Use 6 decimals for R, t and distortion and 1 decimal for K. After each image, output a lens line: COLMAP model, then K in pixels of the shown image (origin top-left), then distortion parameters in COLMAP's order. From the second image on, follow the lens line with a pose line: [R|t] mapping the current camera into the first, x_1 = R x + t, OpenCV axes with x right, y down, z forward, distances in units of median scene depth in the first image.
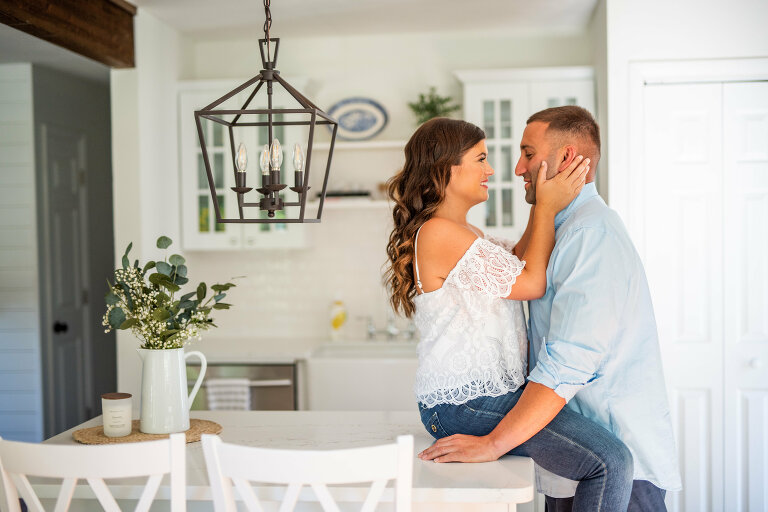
lens RADIAL K [[941.5, 0, 384.0], [0, 941.5, 256.0], [0, 0, 1]] dist [0.089610, -0.002089]
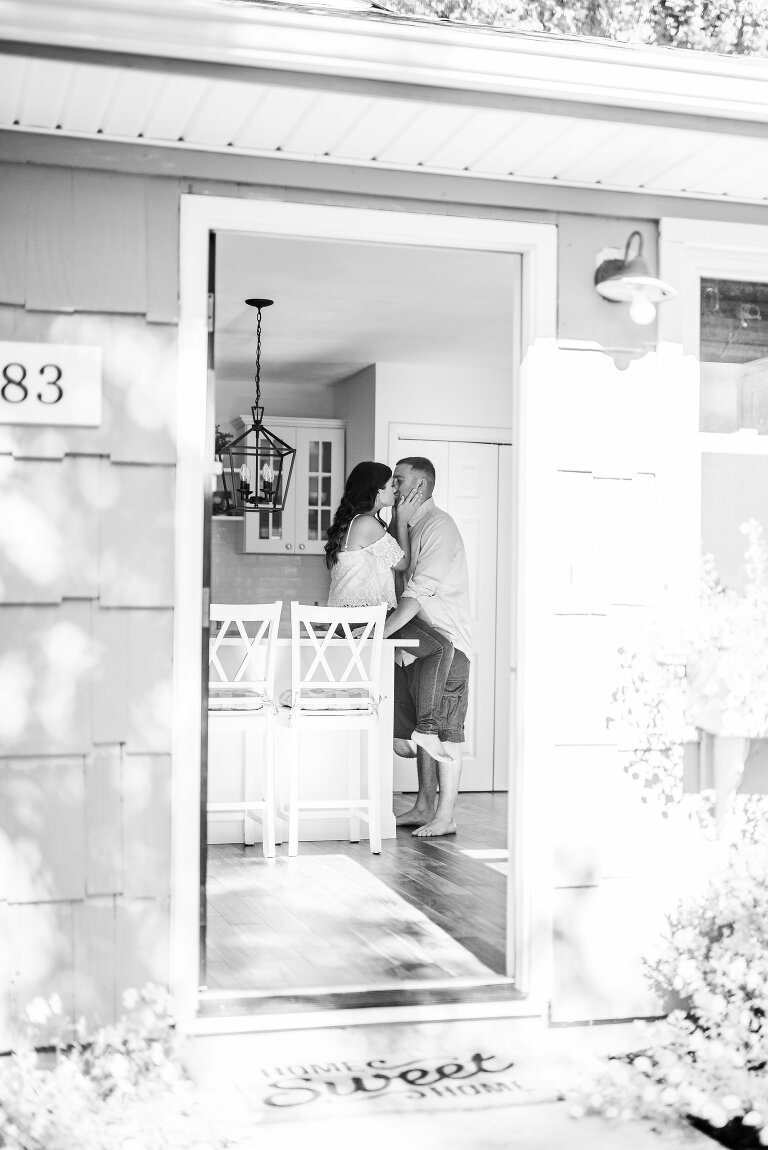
lens RADIAL K [[1409.8, 0, 384.0], [0, 1409.8, 575.0], [0, 0, 1]] dist [0.089610, -0.002089]
pose [[0.916487, 0.033351, 0.398672, -0.967585], [-0.011887, 0.998349, -0.056192, 0.232955], [-0.399888, 0.046761, 0.915370, -1.519233]]
